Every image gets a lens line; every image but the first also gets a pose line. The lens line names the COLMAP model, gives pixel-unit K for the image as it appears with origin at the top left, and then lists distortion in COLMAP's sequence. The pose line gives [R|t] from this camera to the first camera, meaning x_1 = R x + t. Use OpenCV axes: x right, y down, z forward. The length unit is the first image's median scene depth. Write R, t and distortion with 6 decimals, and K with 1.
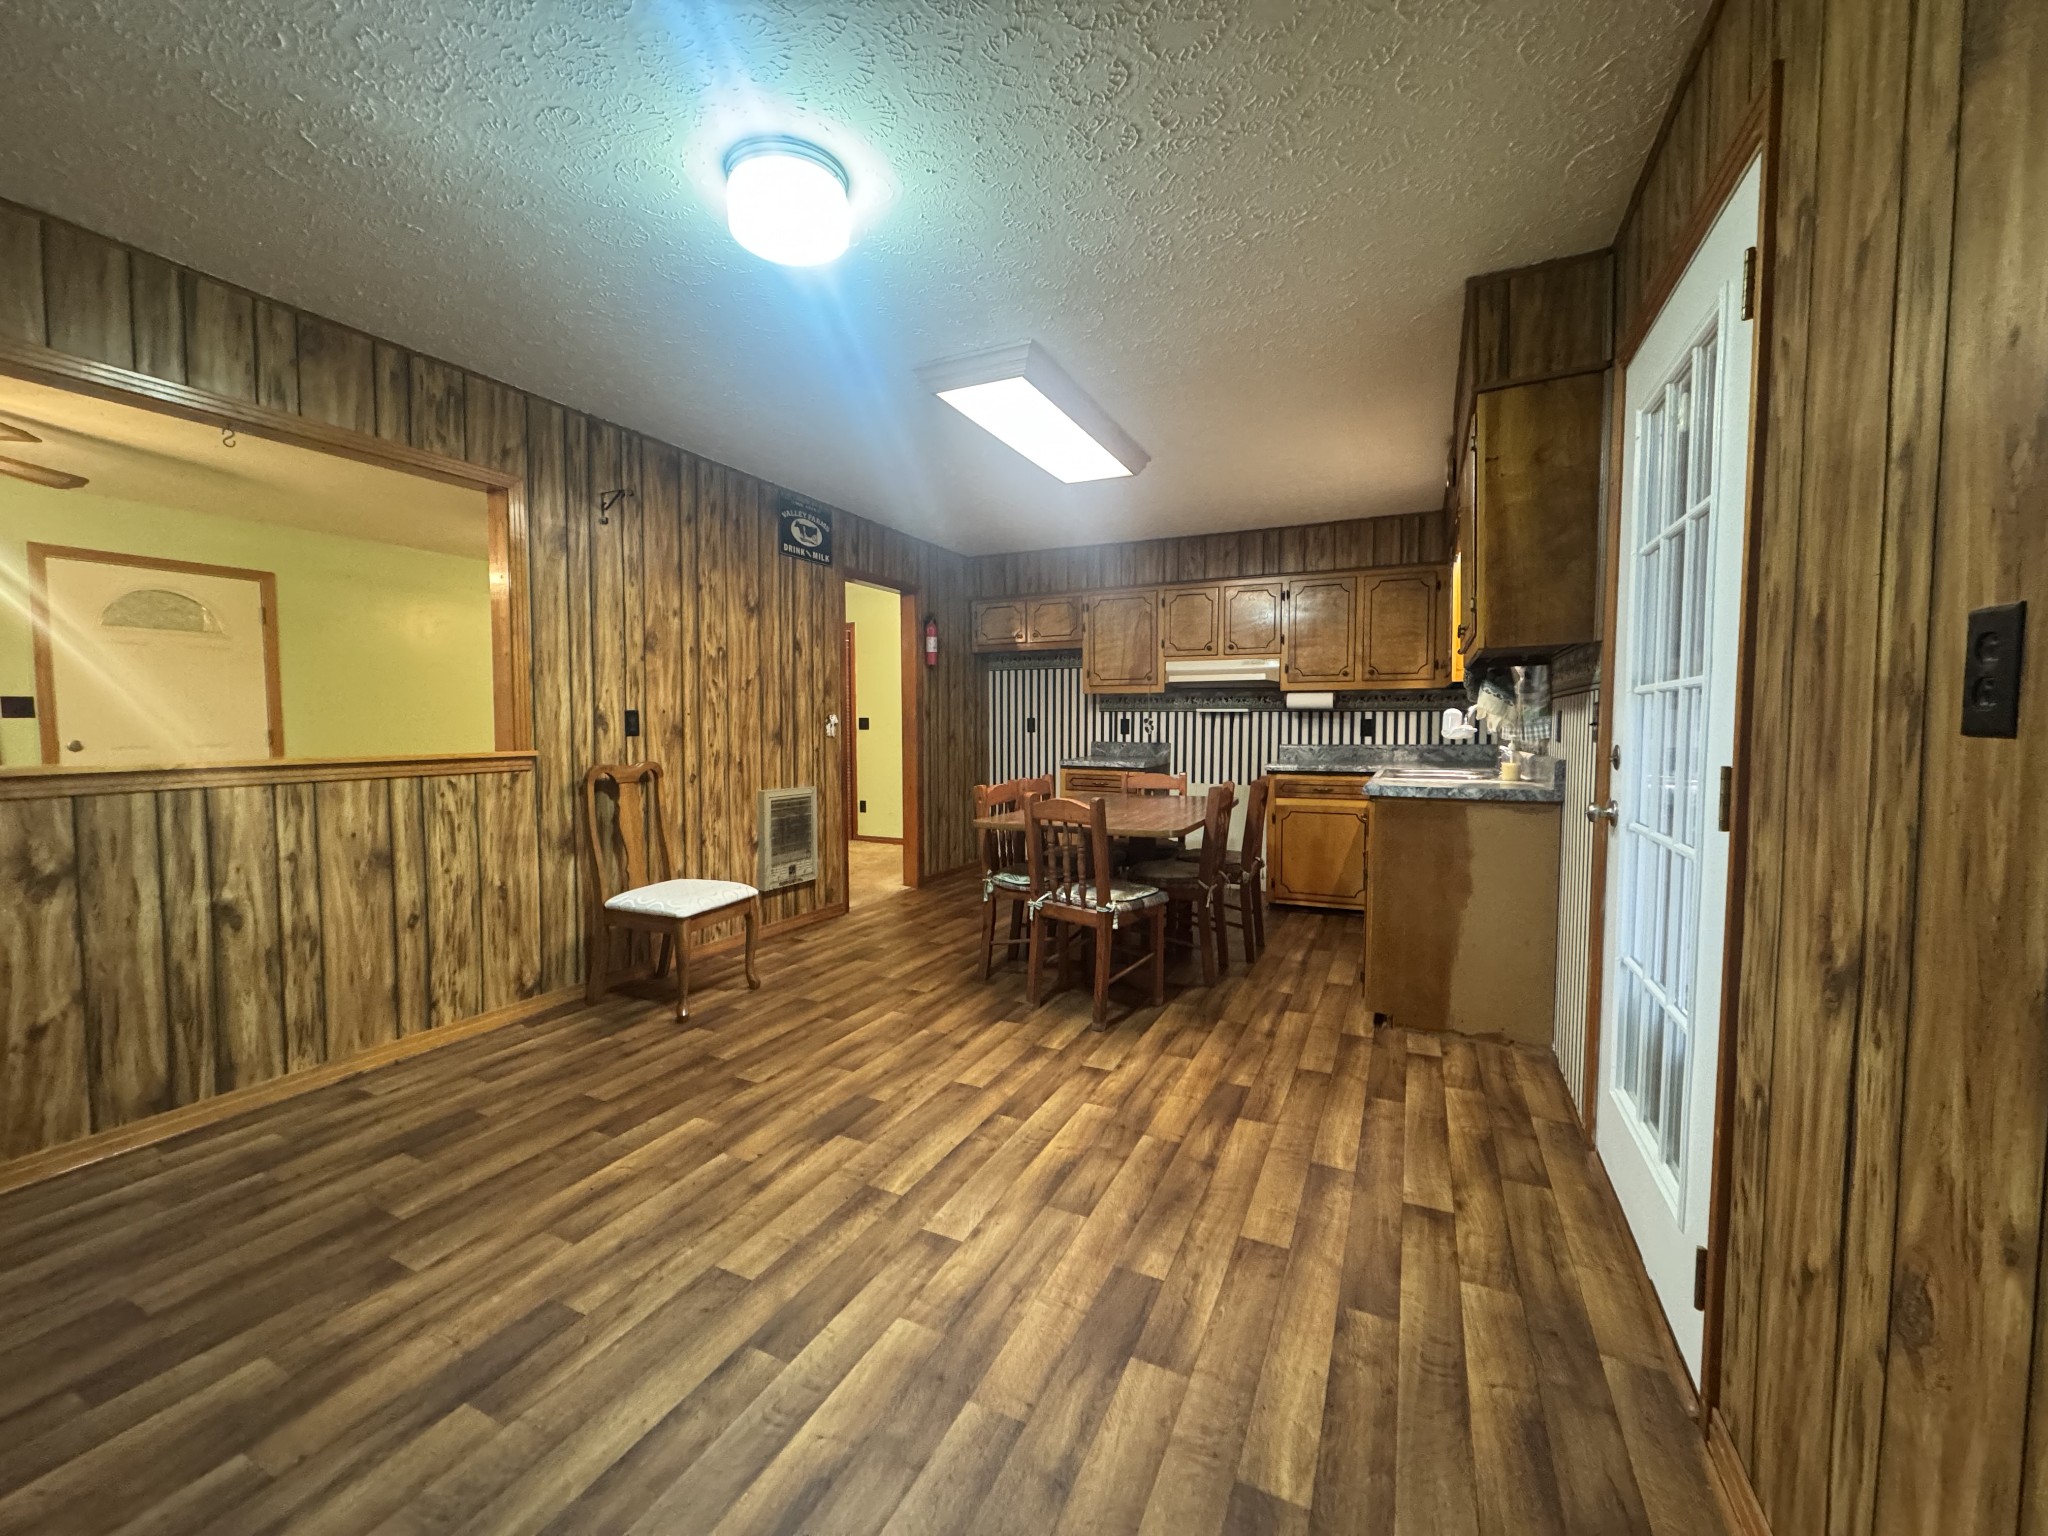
lens RADIAL K [[810.2, 0, 1024.5], [0, 810.2, 766.8], [0, 0, 1]] dist [0.000300, -0.000151]
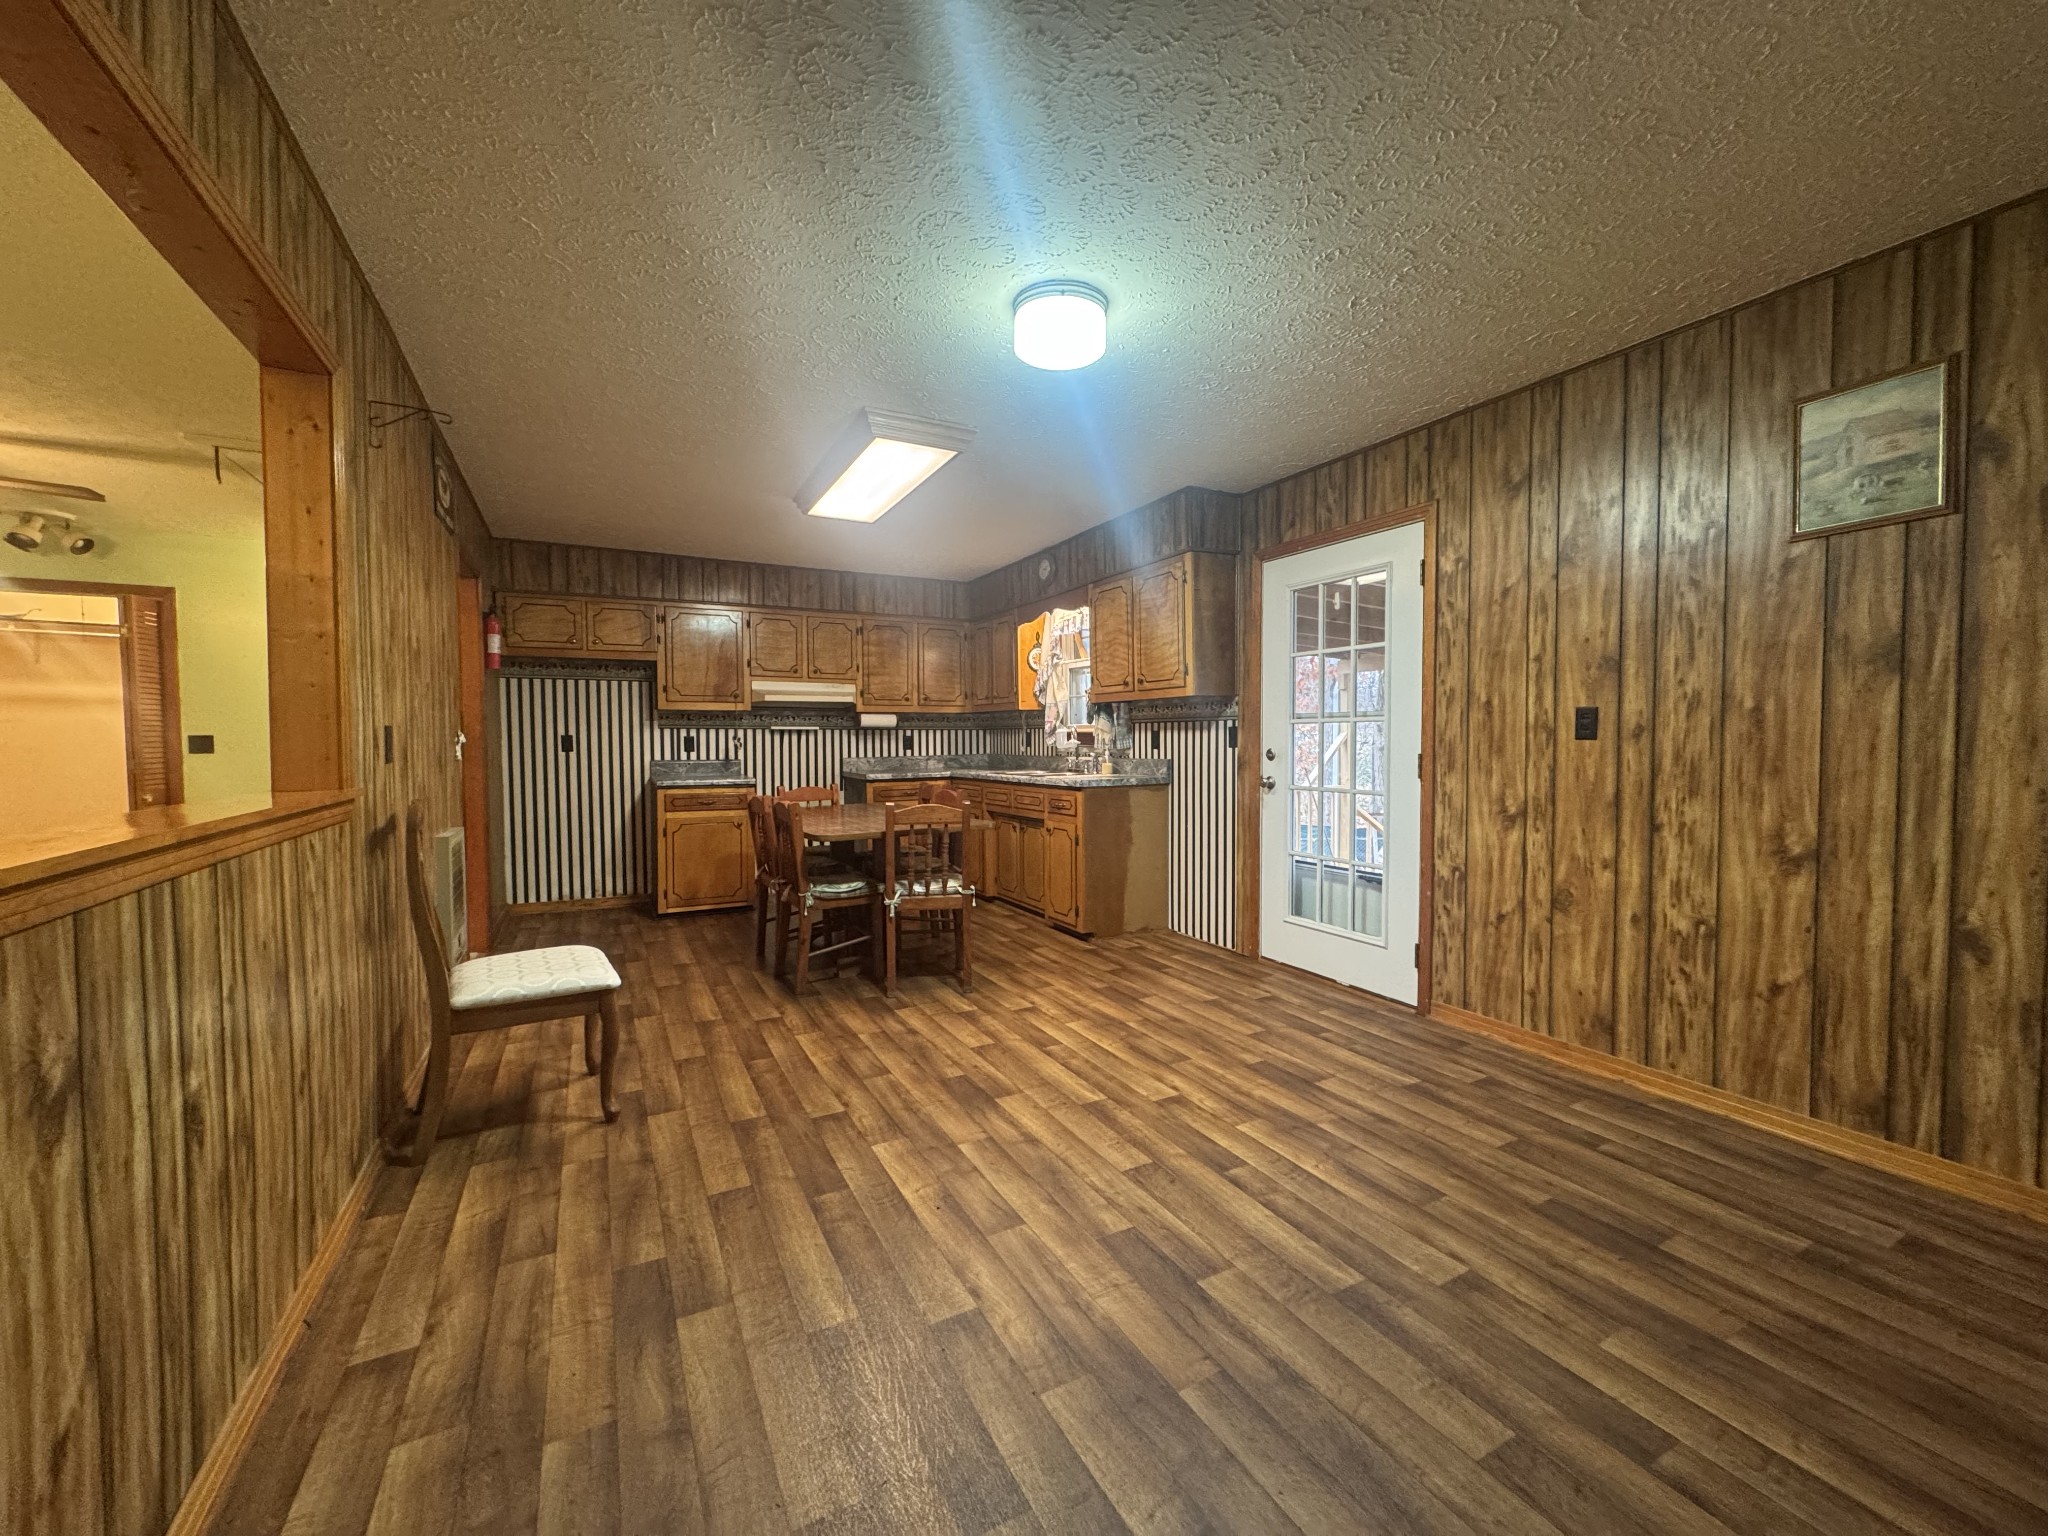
lens RADIAL K [[810.2, 0, 1023.9], [0, 810.2, 760.1], [0, 0, 1]] dist [0.000300, -0.000151]
pose [[0.592181, -0.026528, 0.805368, -0.818002], [0.049342, 0.998776, -0.003382, -0.013954], [-0.804293, 0.041741, 0.592765, 0.195356]]
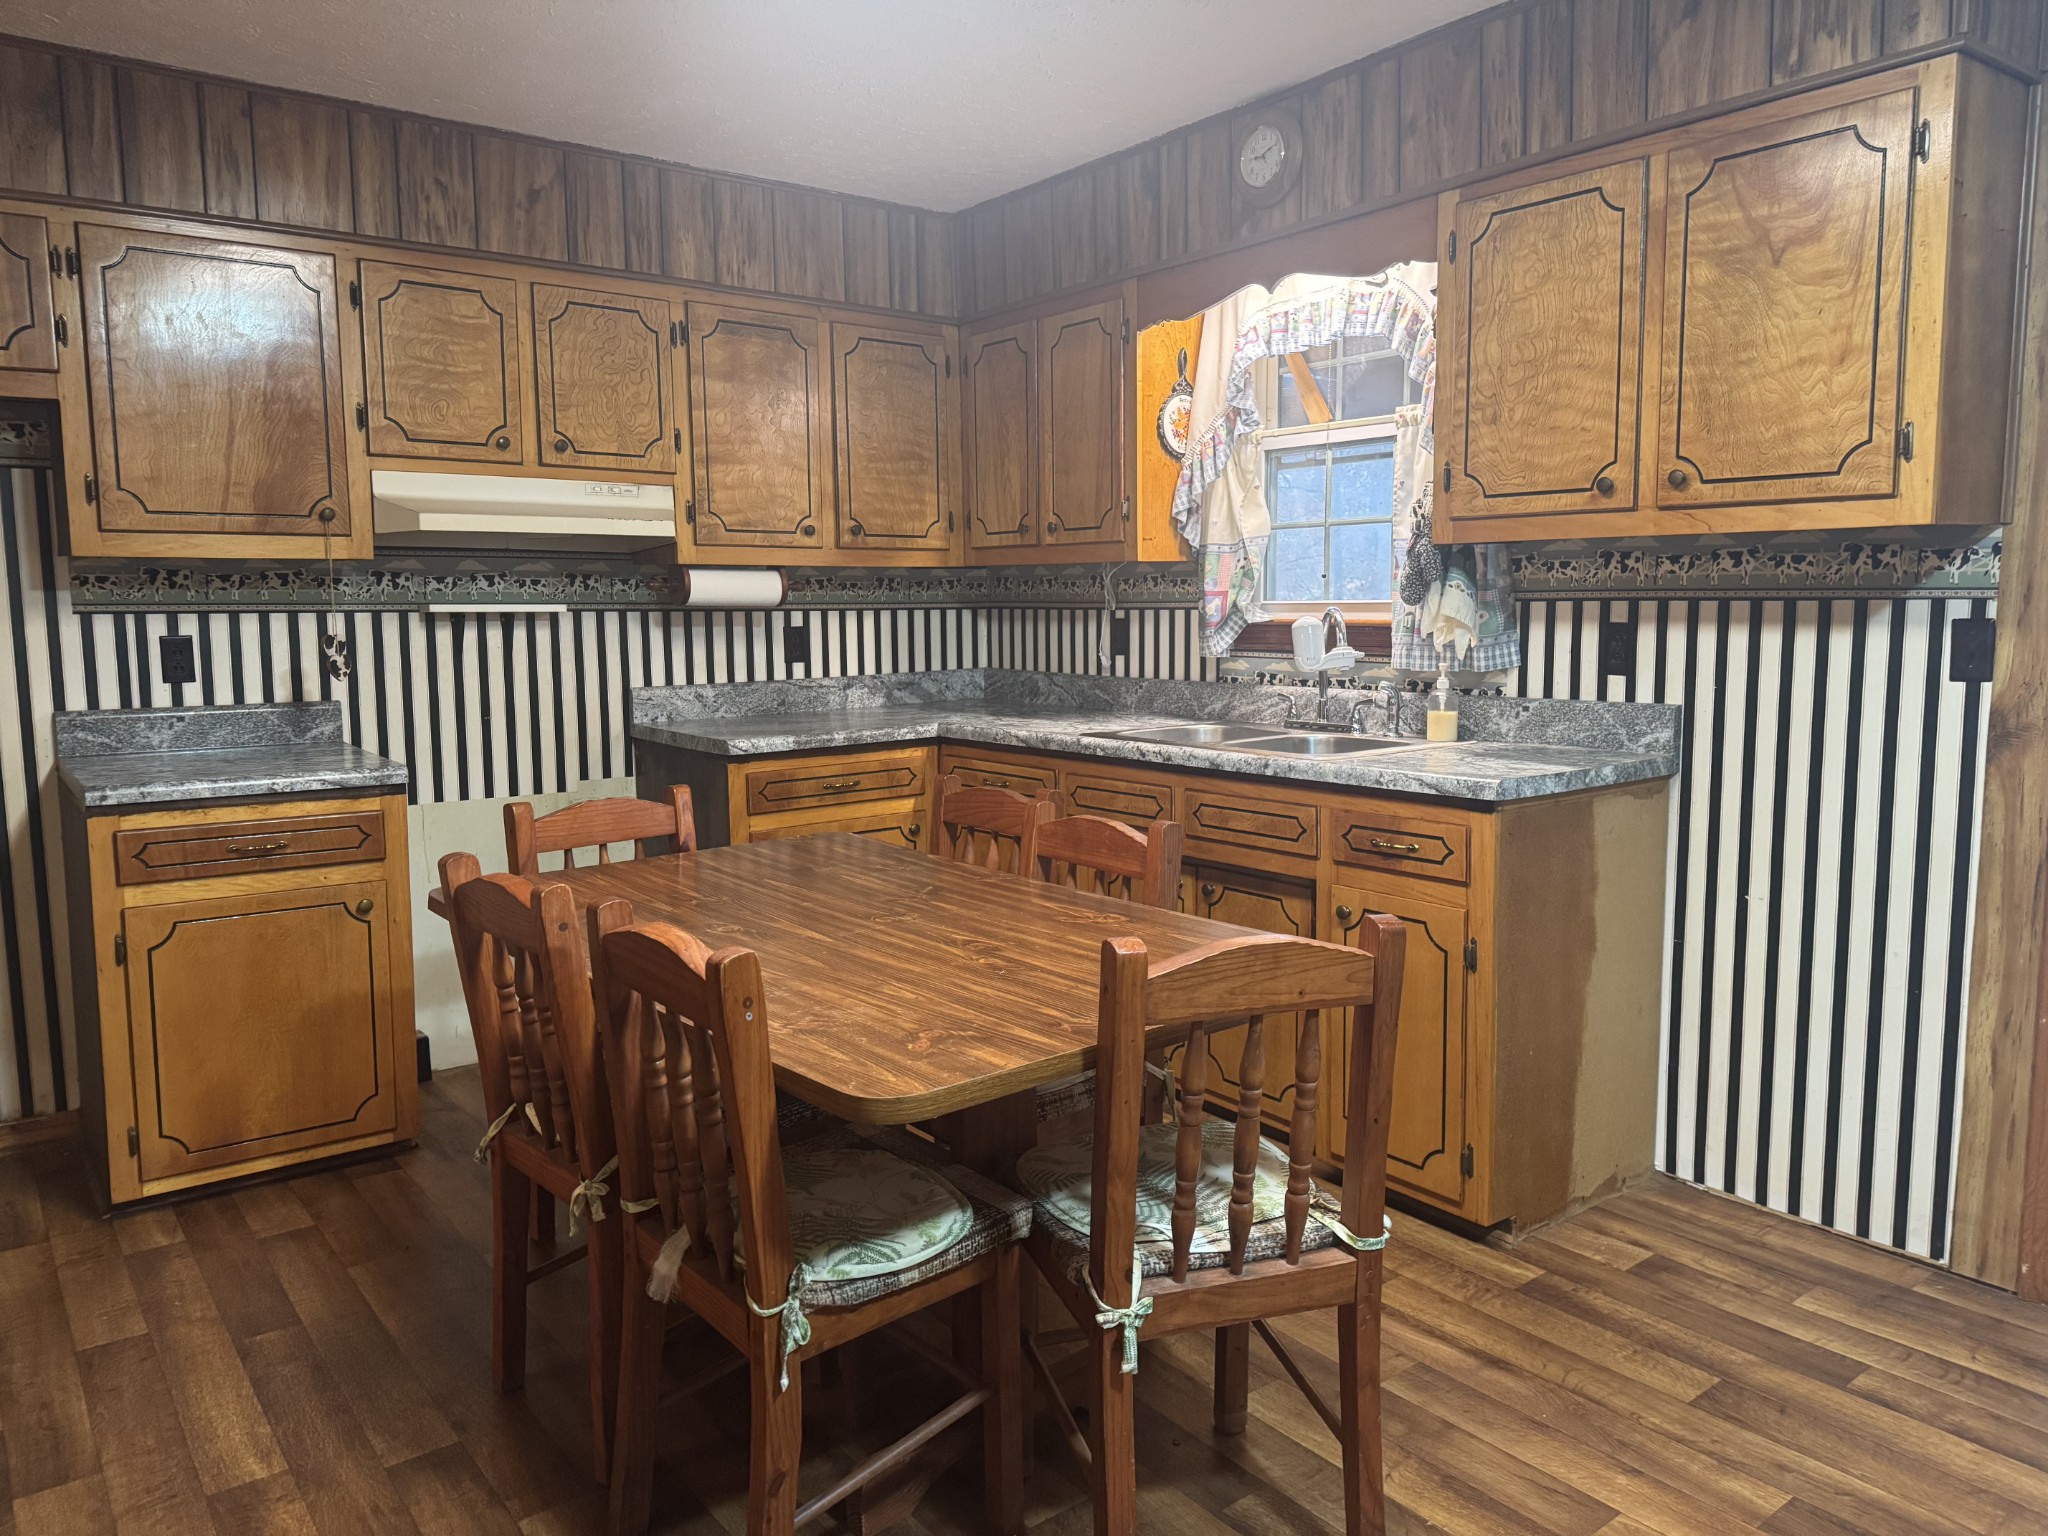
lens RADIAL K [[1430.1, 0, 1038.0], [0, 1430.1, 754.9], [0, 0, 1]] dist [0.031961, -0.037885]
pose [[0.444102, -0.101164, 0.890247, -0.466193], [0.055147, 0.994808, 0.085535, -0.081102], [-0.894278, 0.011109, 0.447375, 0.840579]]
